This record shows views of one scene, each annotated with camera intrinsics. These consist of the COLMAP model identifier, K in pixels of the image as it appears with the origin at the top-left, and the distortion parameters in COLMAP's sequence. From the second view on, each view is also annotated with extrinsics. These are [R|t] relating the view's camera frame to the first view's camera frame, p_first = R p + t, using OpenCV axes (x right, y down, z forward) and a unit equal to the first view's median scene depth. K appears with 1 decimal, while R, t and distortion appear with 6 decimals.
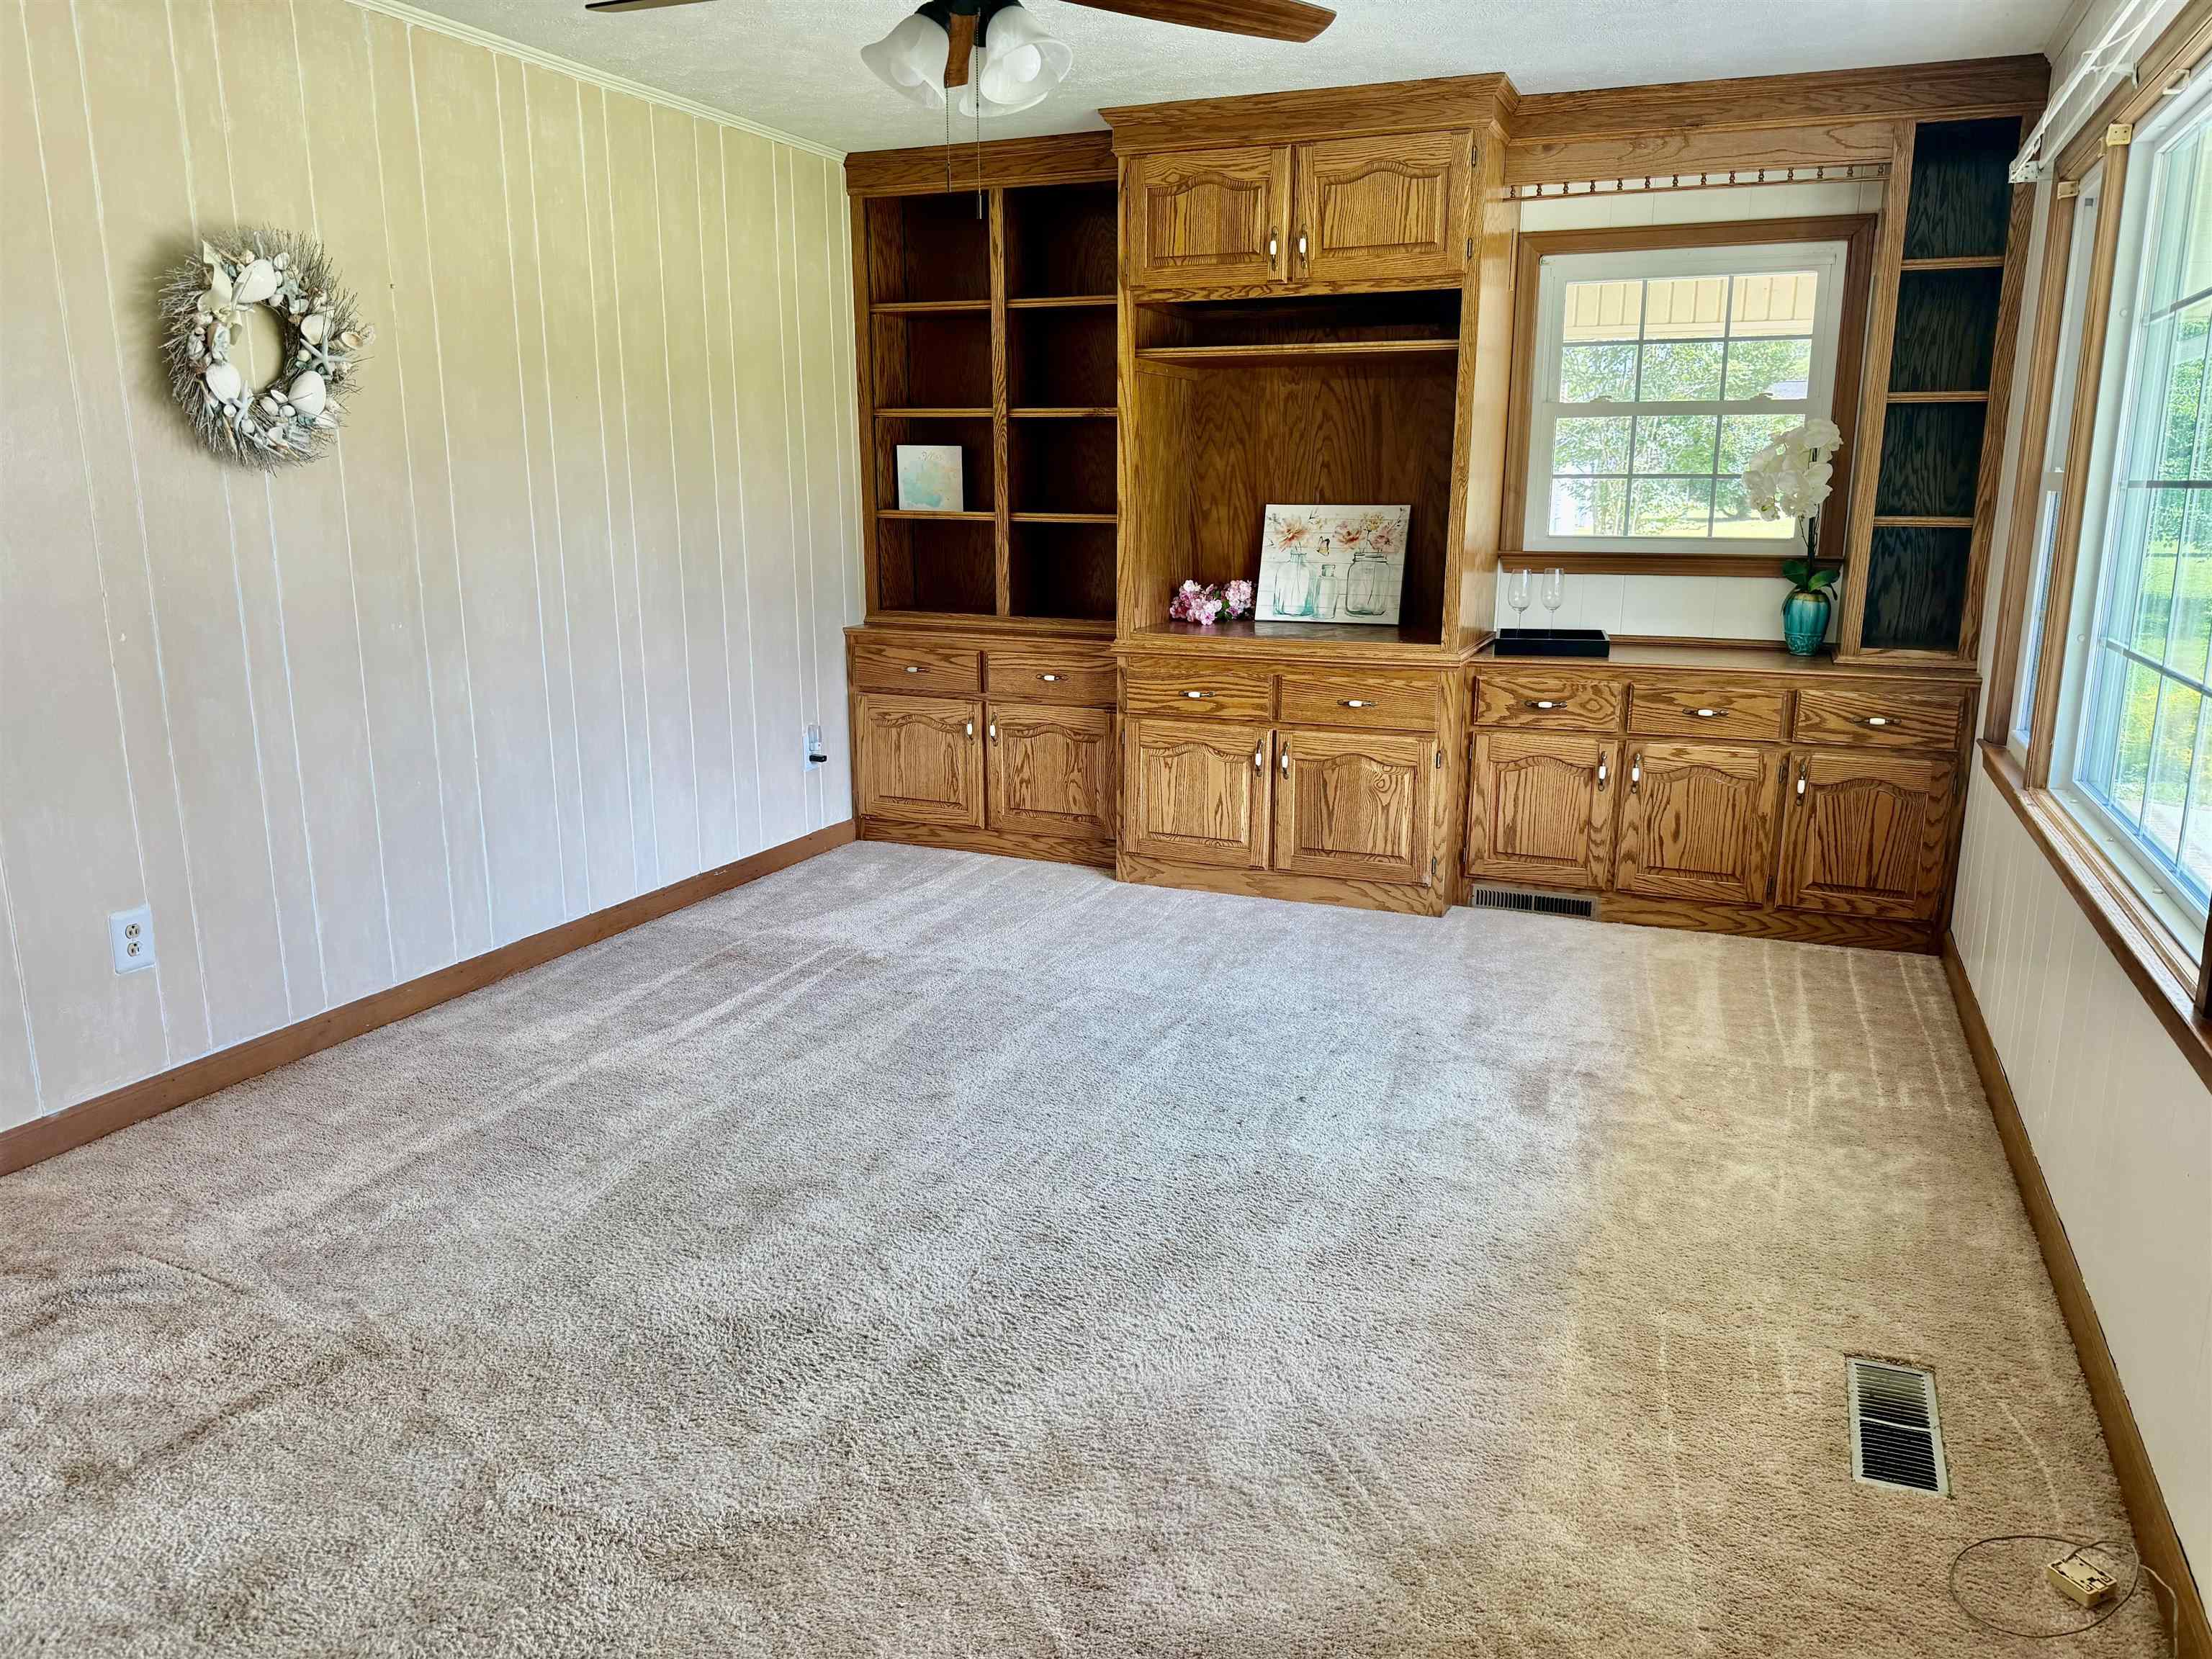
lens RADIAL K [[1566.7, 0, 1106.0], [0, 1566.7, 829.5], [0, 0, 1]] dist [0.174656, -0.322440]
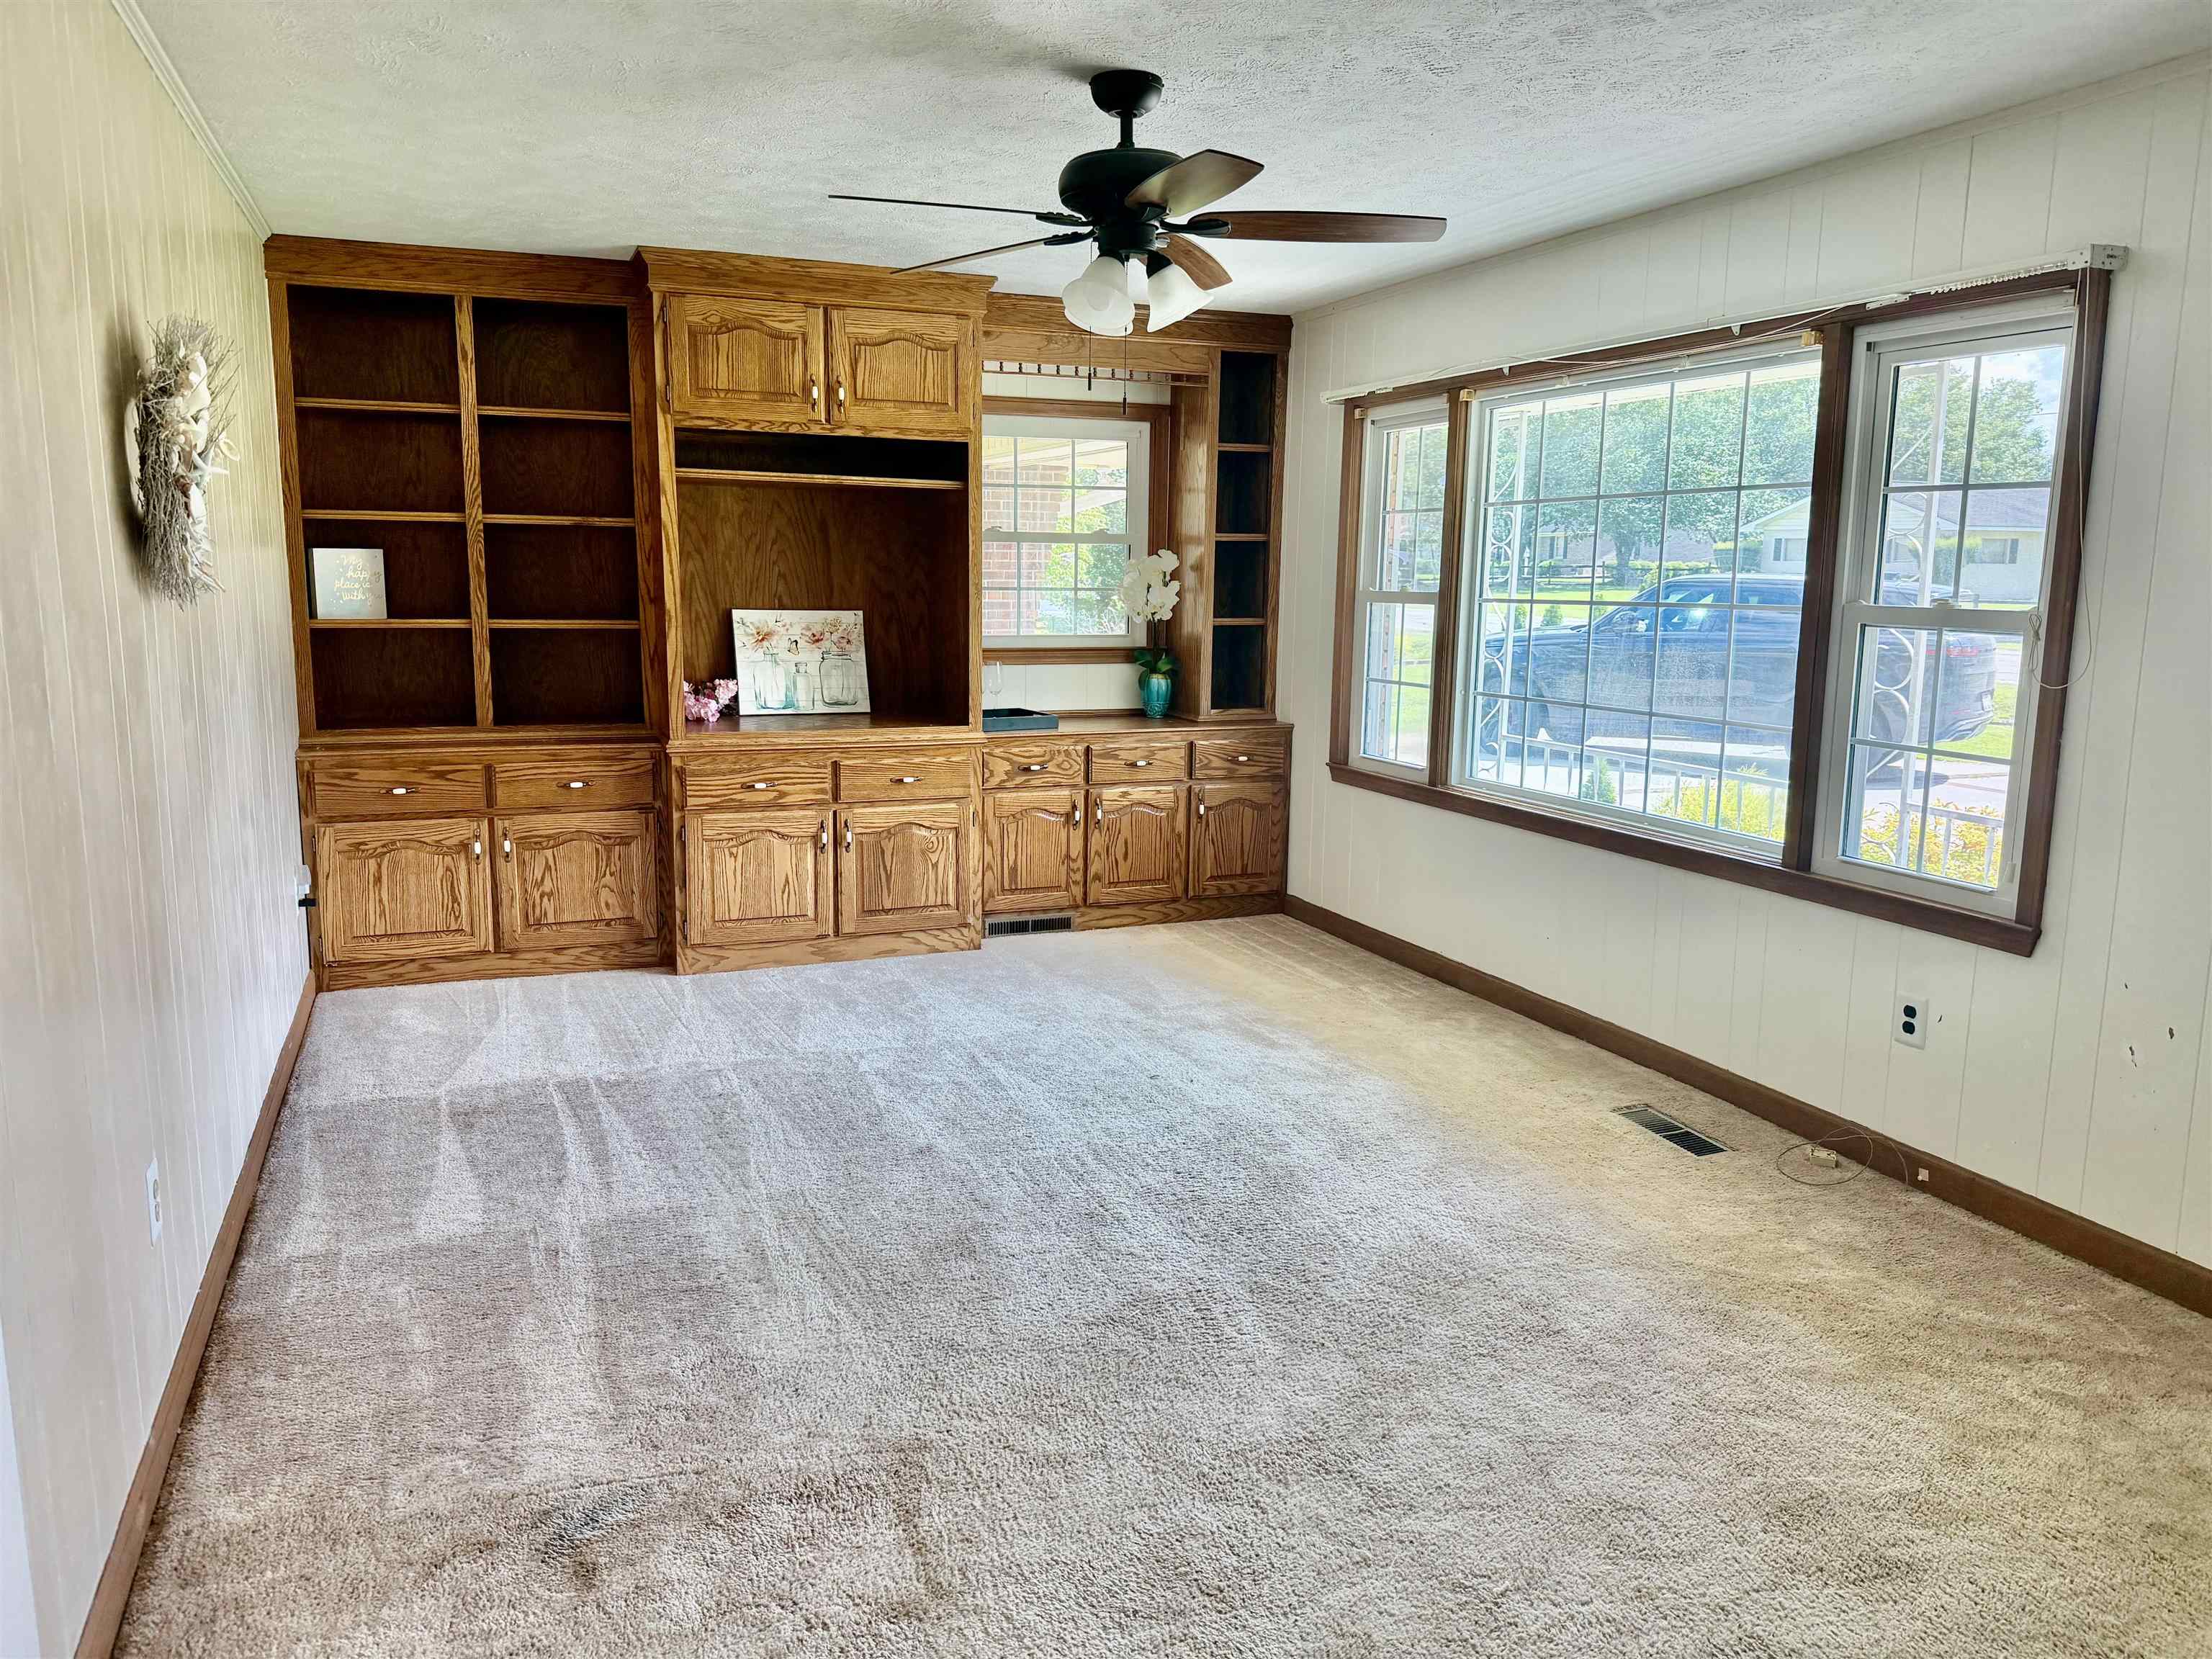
lens RADIAL K [[1566.7, 0, 1106.0], [0, 1566.7, 829.5], [0, 0, 1]] dist [0.174656, -0.322440]
pose [[0.706033, -0.113321, 0.699053, -0.551717], [0.146319, 0.989158, 0.012568, -0.036189], [-0.692898, 0.093411, 0.714959, 0.065109]]
